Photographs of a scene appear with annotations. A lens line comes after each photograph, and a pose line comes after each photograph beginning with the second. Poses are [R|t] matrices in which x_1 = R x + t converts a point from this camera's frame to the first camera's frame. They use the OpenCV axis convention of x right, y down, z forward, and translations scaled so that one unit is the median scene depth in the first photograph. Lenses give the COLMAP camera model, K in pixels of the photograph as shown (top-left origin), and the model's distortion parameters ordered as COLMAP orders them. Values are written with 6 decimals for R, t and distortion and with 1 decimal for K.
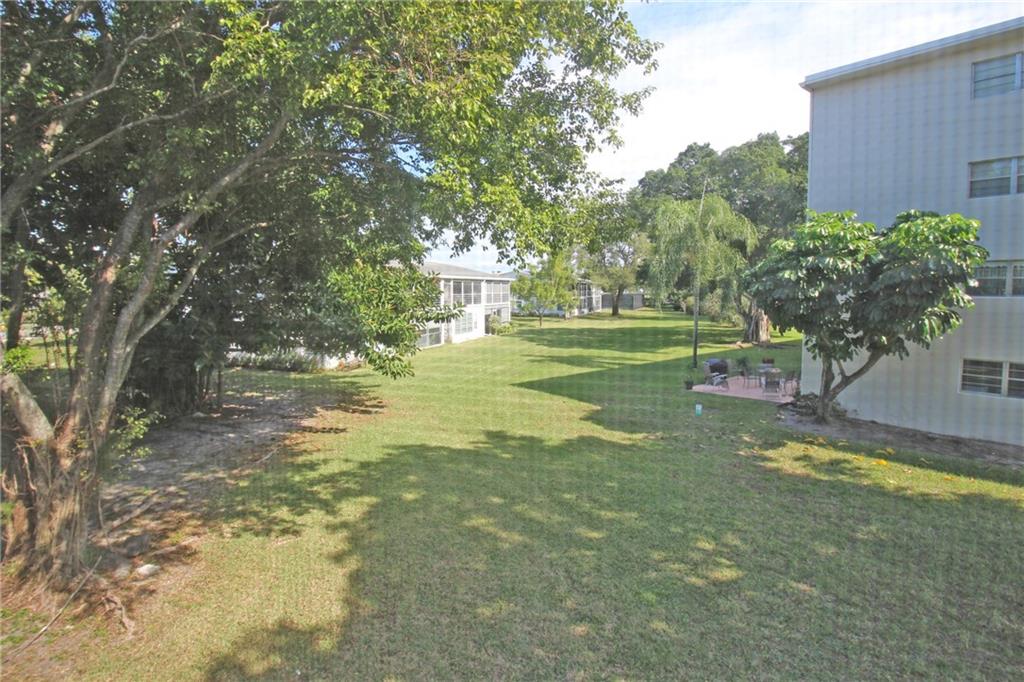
lens RADIAL K [[517.2, 0, 540.5], [0, 517.2, 314.0], [0, 0, 1]] dist [0.005463, -0.013924]
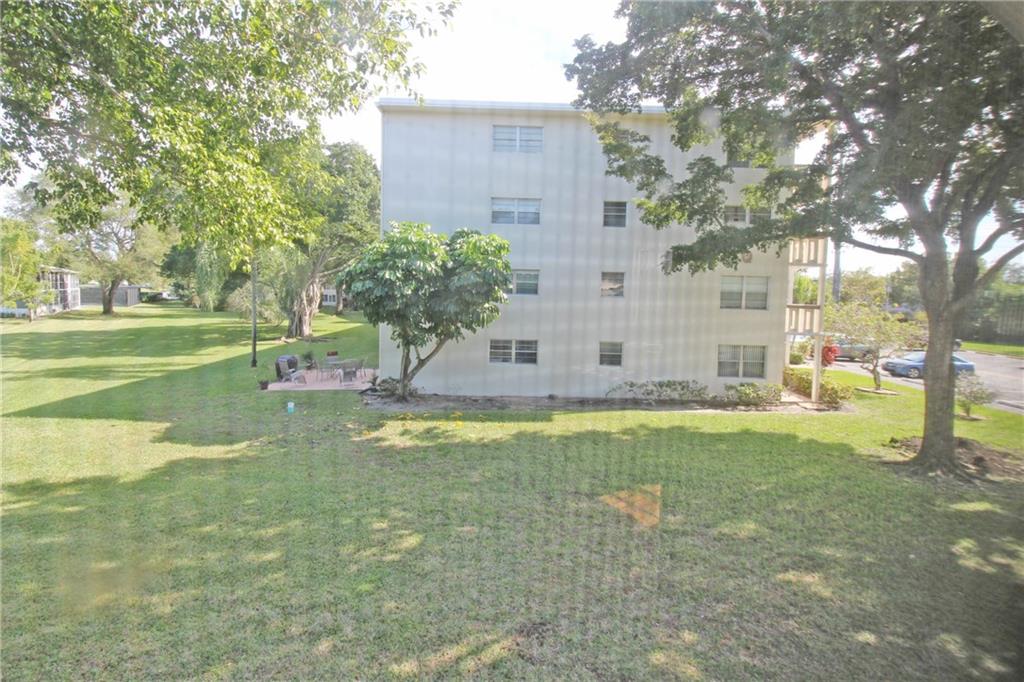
lens RADIAL K [[504.5, 0, 518.1], [0, 504.5, 319.3], [0, 0, 1]] dist [0.003386, -0.010742]
pose [[0.656457, -0.028889, 0.753810, -0.159673], [0.013922, 0.999560, 0.026182, -0.001964], [-0.754235, -0.006693, 0.656570, 0.059801]]
